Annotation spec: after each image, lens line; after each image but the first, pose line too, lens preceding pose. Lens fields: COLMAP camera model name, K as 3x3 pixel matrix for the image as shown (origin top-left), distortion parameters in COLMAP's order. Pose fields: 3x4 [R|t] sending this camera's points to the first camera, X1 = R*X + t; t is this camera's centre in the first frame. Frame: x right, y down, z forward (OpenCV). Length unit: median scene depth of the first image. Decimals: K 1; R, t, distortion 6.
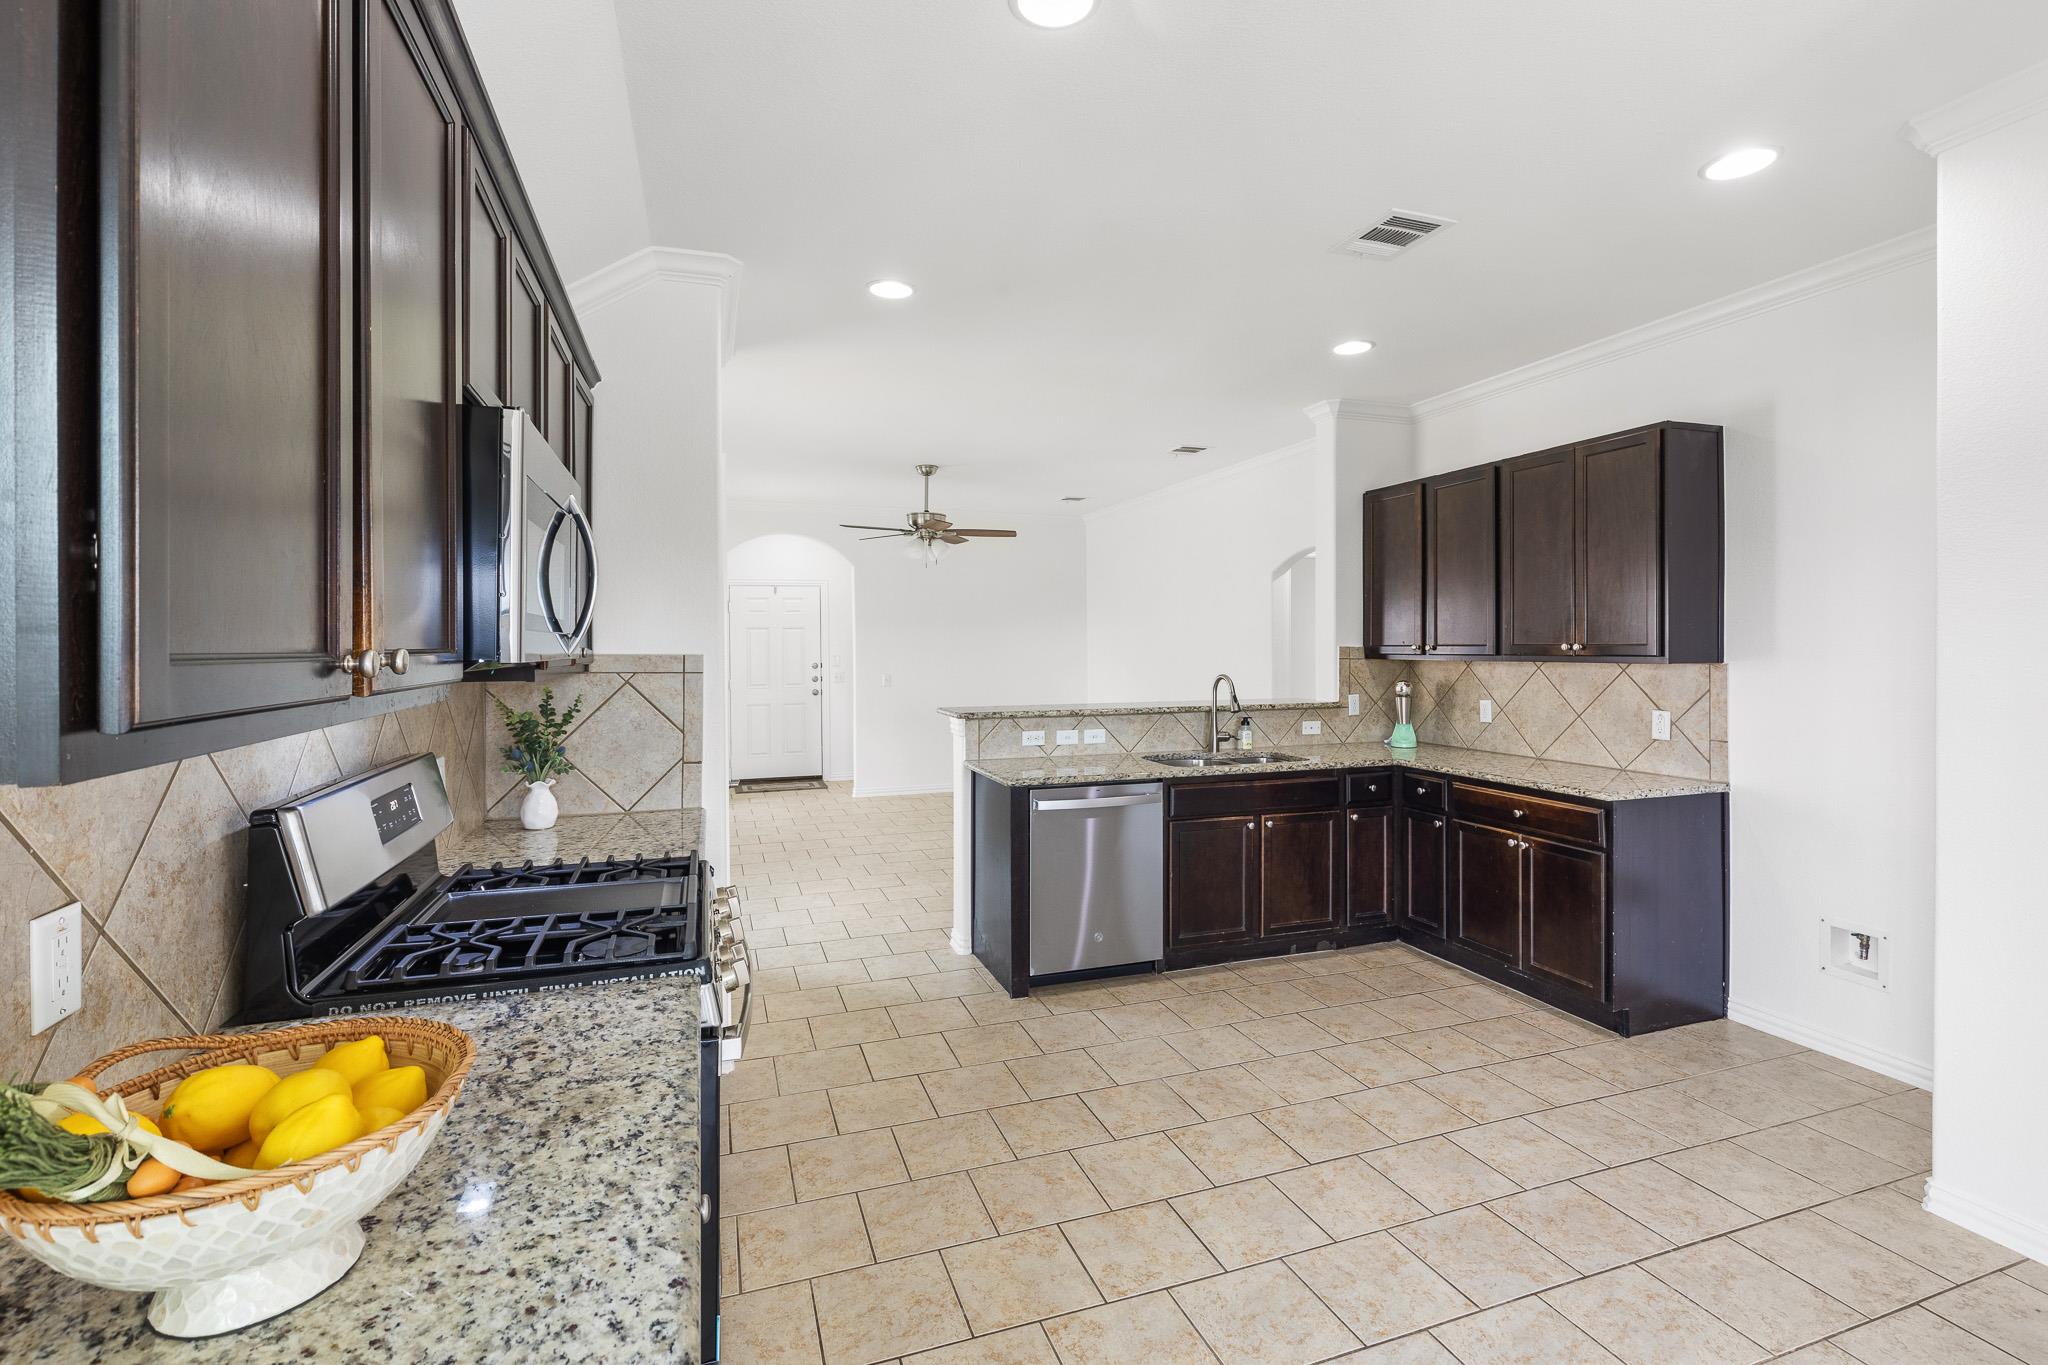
lens RADIAL K [[923.1, 0, 1027.6], [0, 923.1, 680.3], [0, 0, 1]] dist [0.002971, -0.001092]
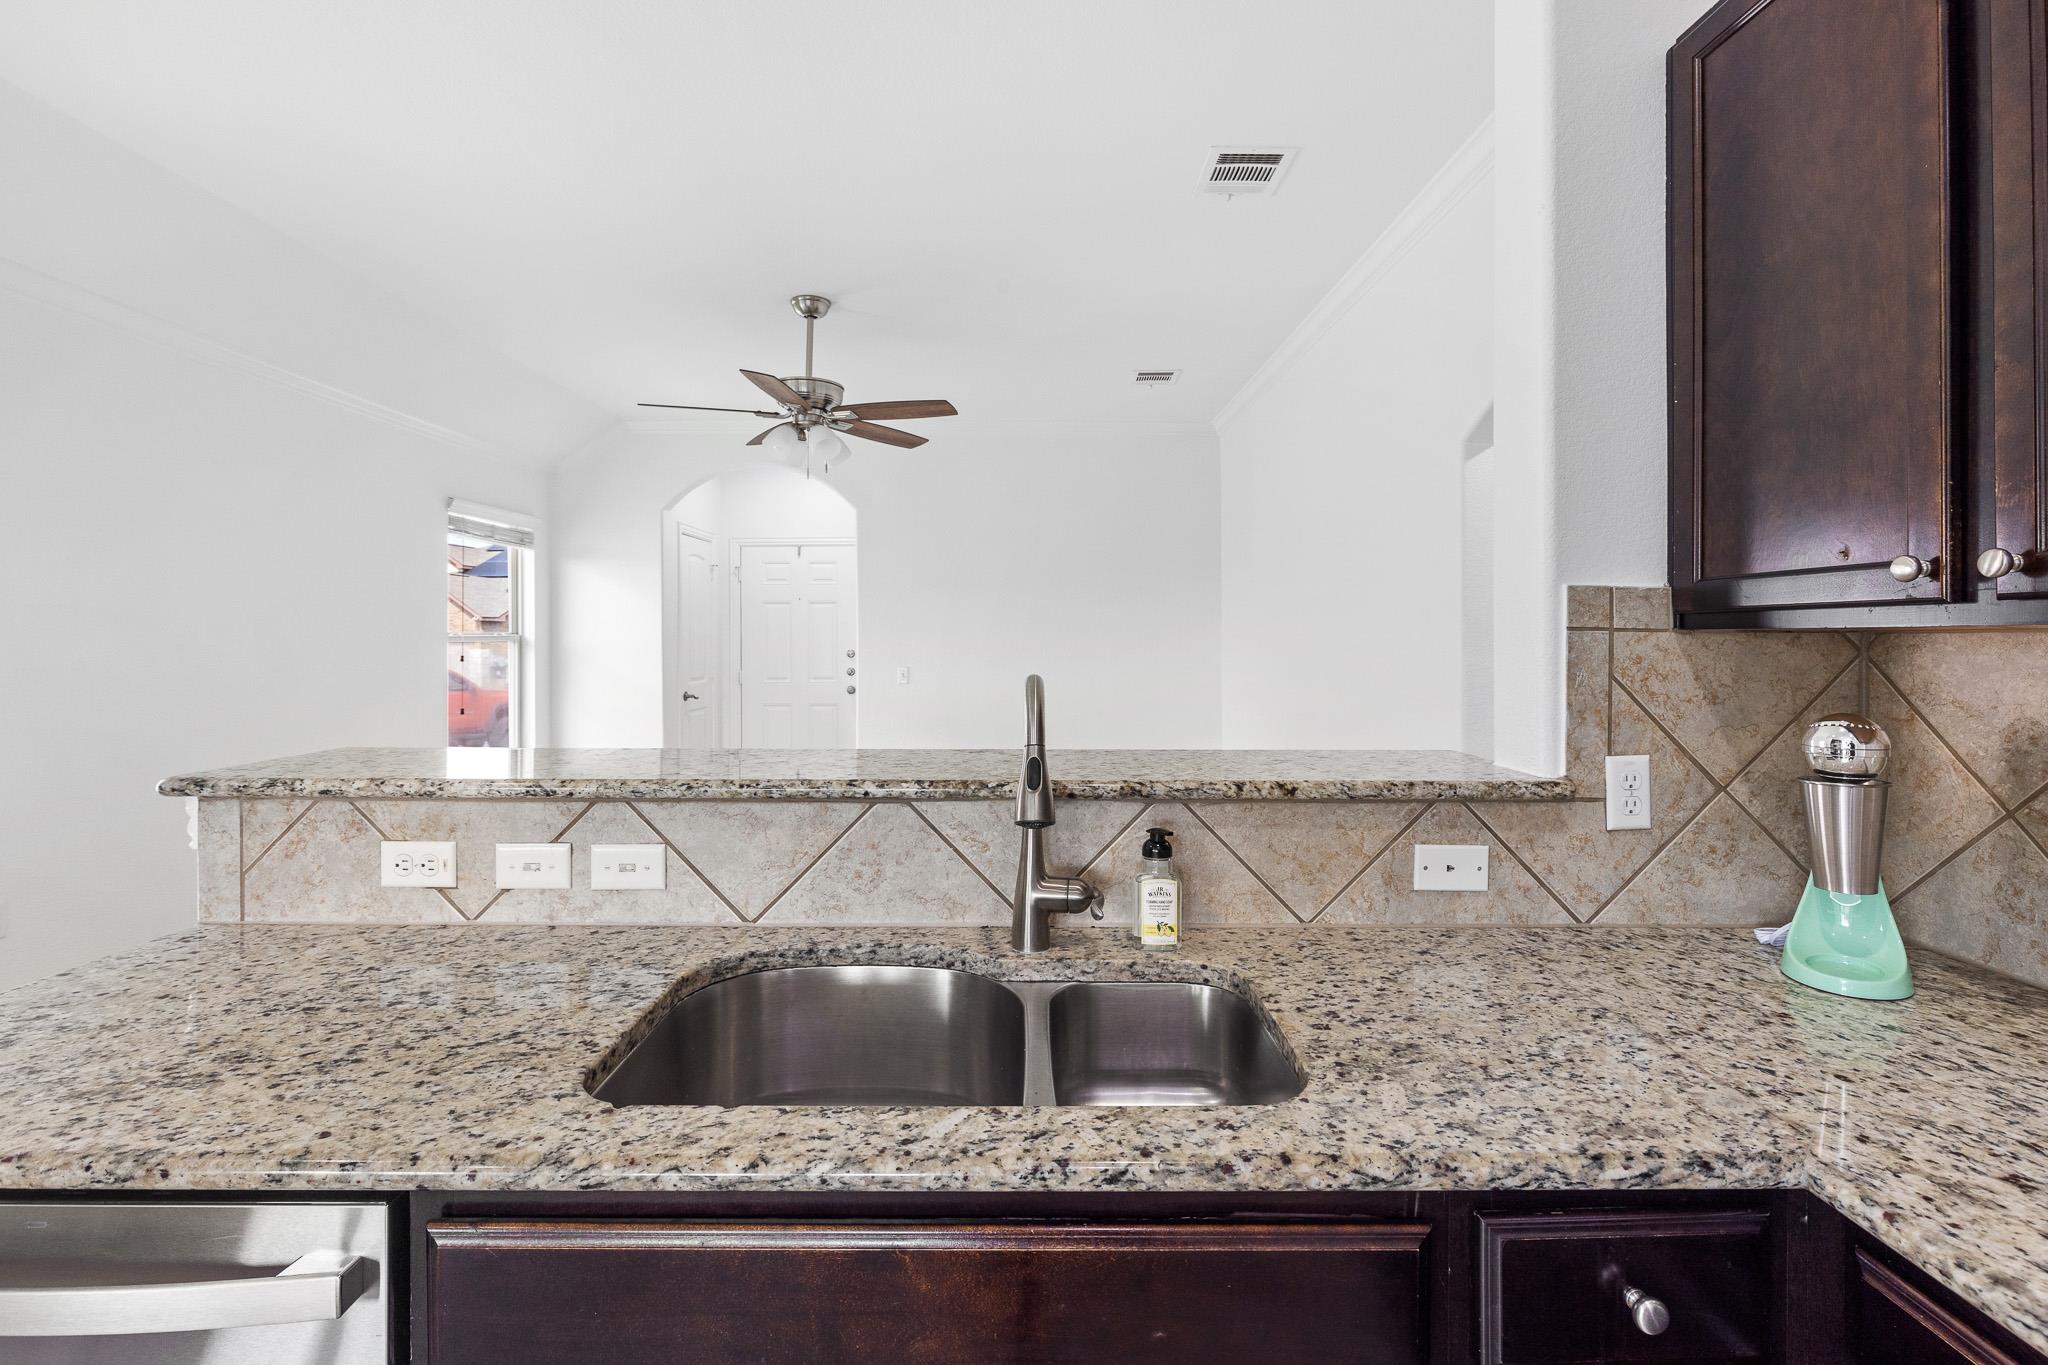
lens RADIAL K [[923.1, 0, 1035.2], [0, 923.1, 647.2], [0, 0, 1]] dist [0.002971, -0.001092]
pose [[0.946937, 0.009916, -0.321265, 0.315863], [-0.019155, 0.999488, -0.025610, -0.008172], [0.320847, 0.030405, 0.946643, 0.781176]]
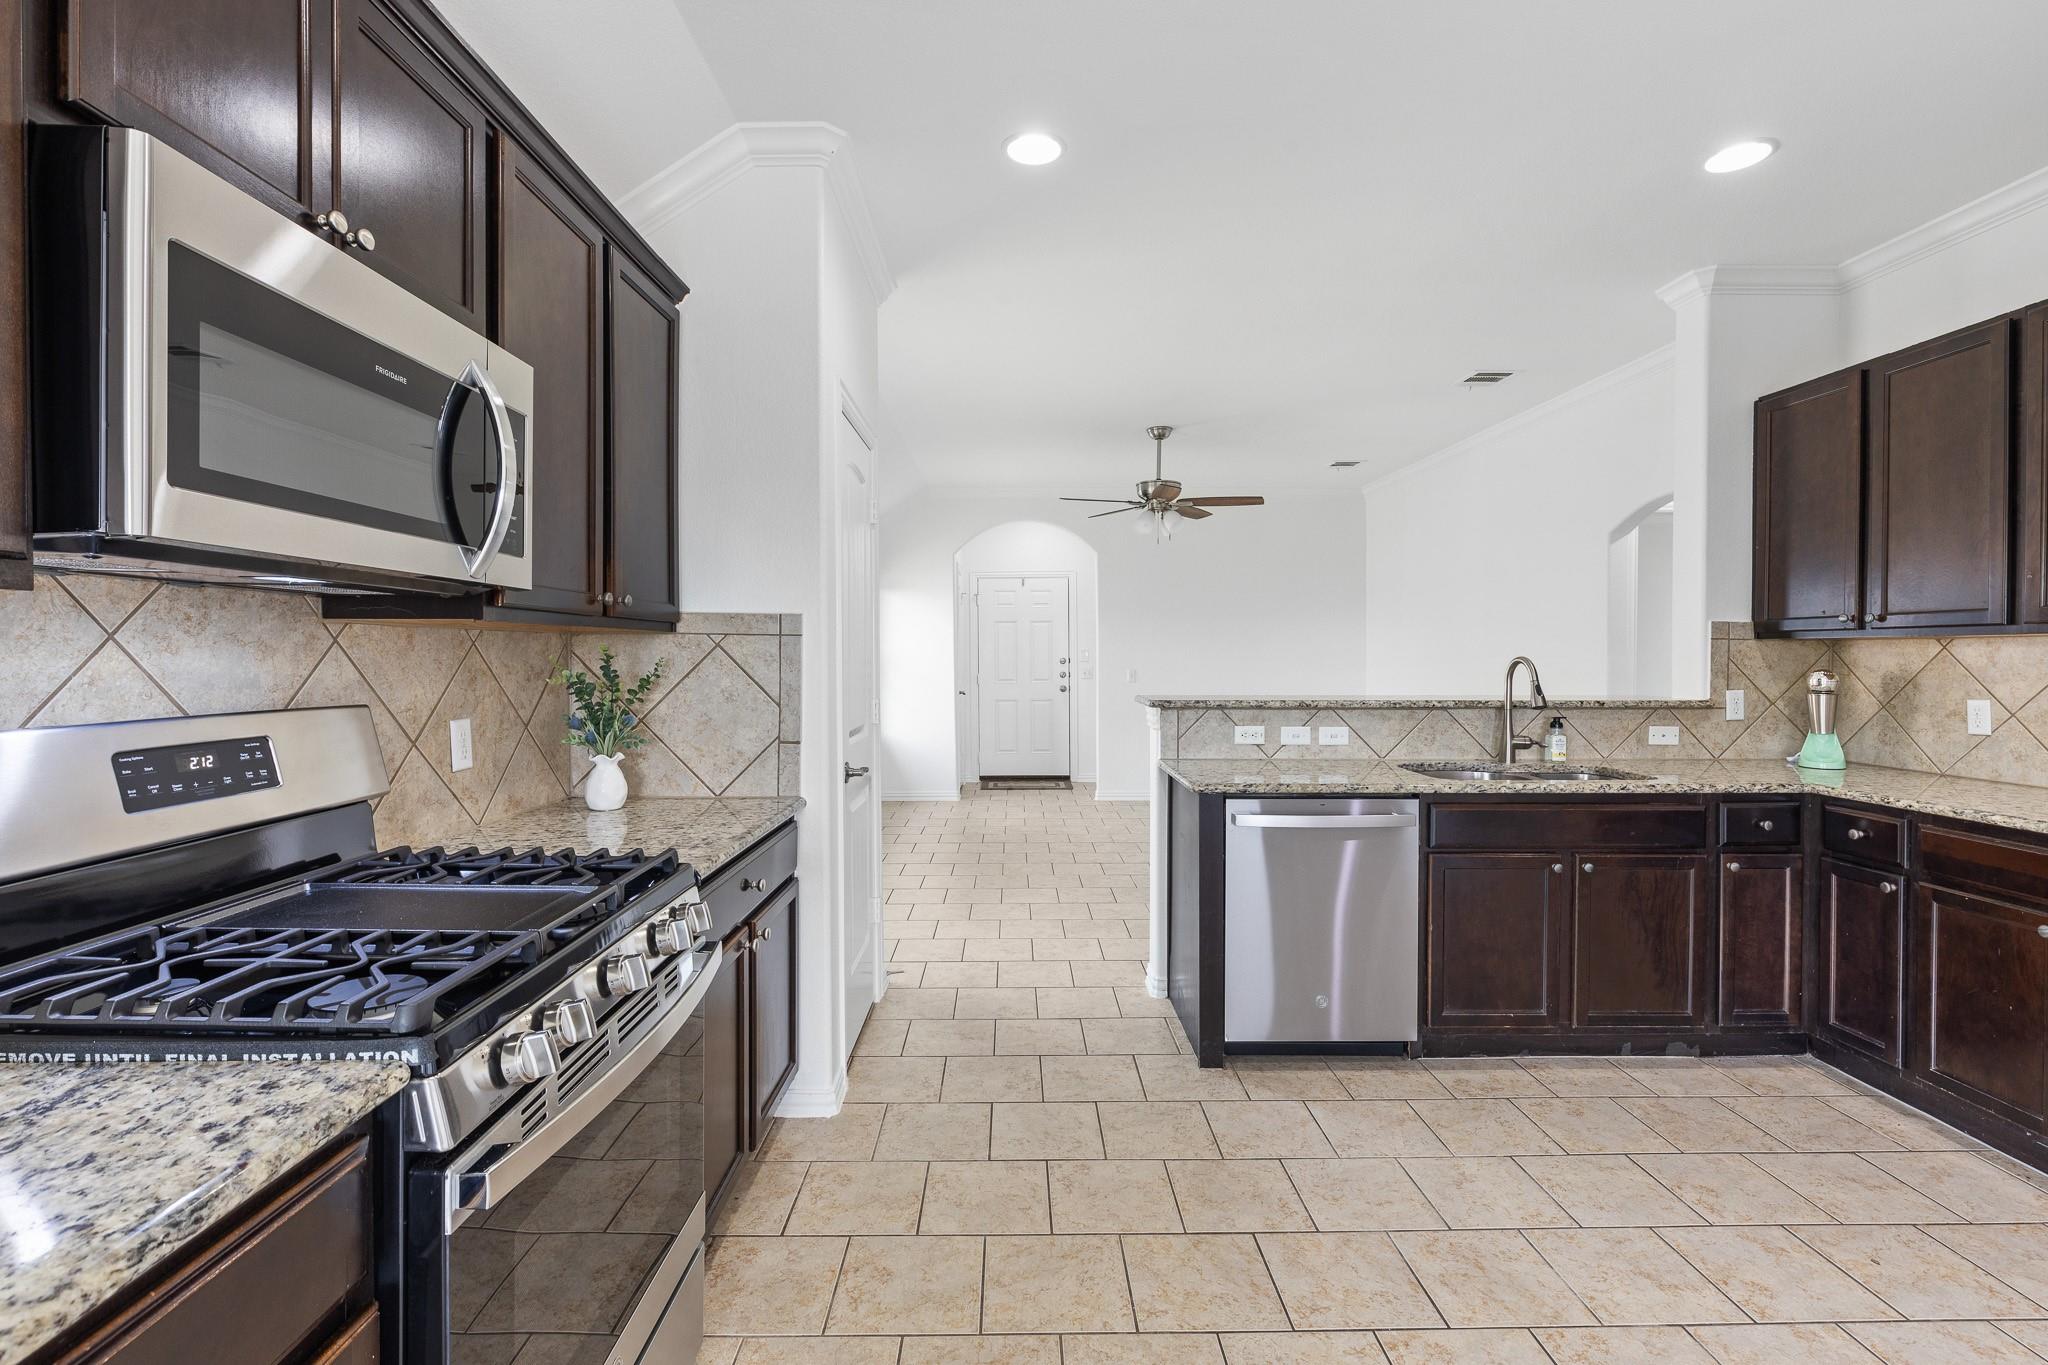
lens RADIAL K [[923.1, 0, 1016.9], [0, 923.1, 679.9], [0, 0, 1]] dist [0.002971, -0.001092]
pose [[0.948028, 0.013693, -0.317892, 0.069372], [-0.016114, 0.999858, -0.004987, 0.023123], [0.317778, 0.009850, 0.948114, 0.188915]]
